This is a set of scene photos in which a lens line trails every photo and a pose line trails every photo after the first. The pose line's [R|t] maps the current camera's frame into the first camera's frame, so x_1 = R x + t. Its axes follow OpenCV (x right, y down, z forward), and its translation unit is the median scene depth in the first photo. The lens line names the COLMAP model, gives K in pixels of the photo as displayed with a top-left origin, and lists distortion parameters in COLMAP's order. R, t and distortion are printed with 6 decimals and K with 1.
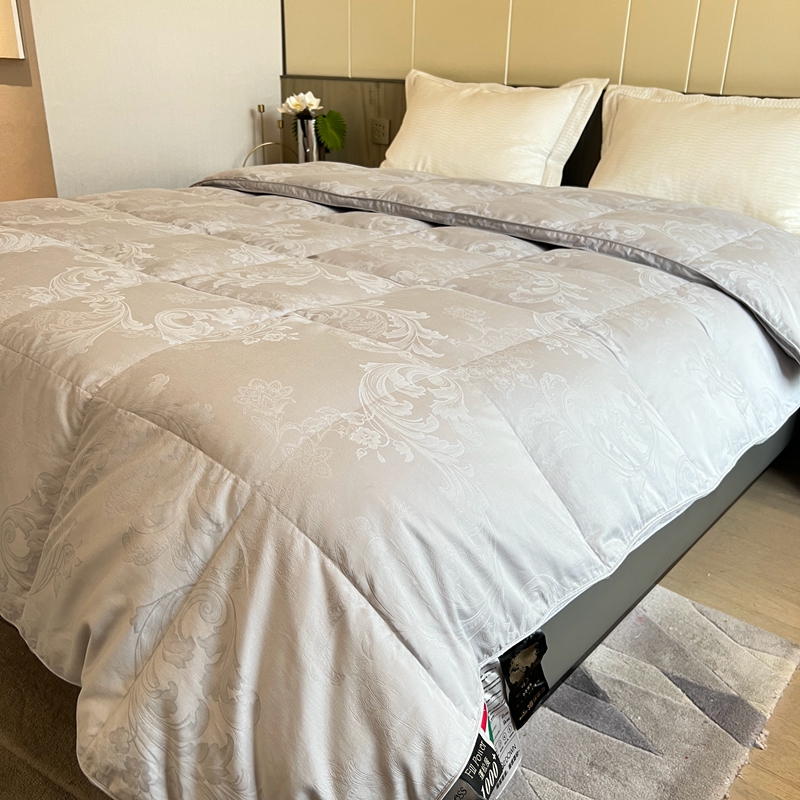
lens RADIAL K [[817.3, 0, 396.6], [0, 817.3, 387.8], [0, 0, 1]] dist [0.024214, 0.000000]
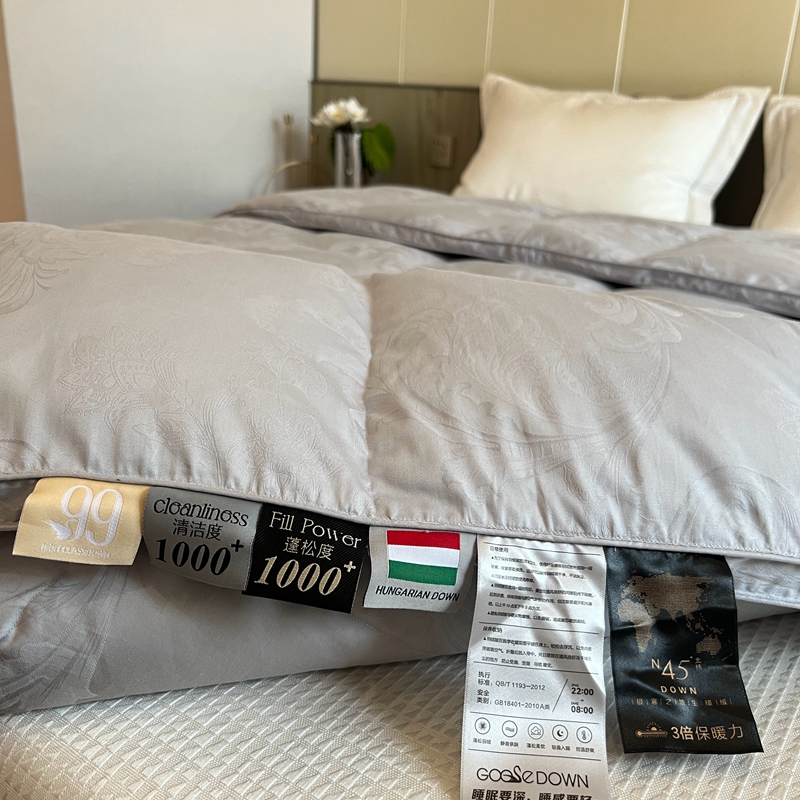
lens RADIAL K [[817.3, 0, 416.4], [0, 817.3, 396.7], [0, 0, 1]] dist [0.024214, 0.000000]
pose [[0.998420, 0.010301, 0.055243, -0.121739], [-0.008932, 0.999648, -0.024978, -0.077673], [-0.055480, 0.024445, 0.998160, 0.301481]]
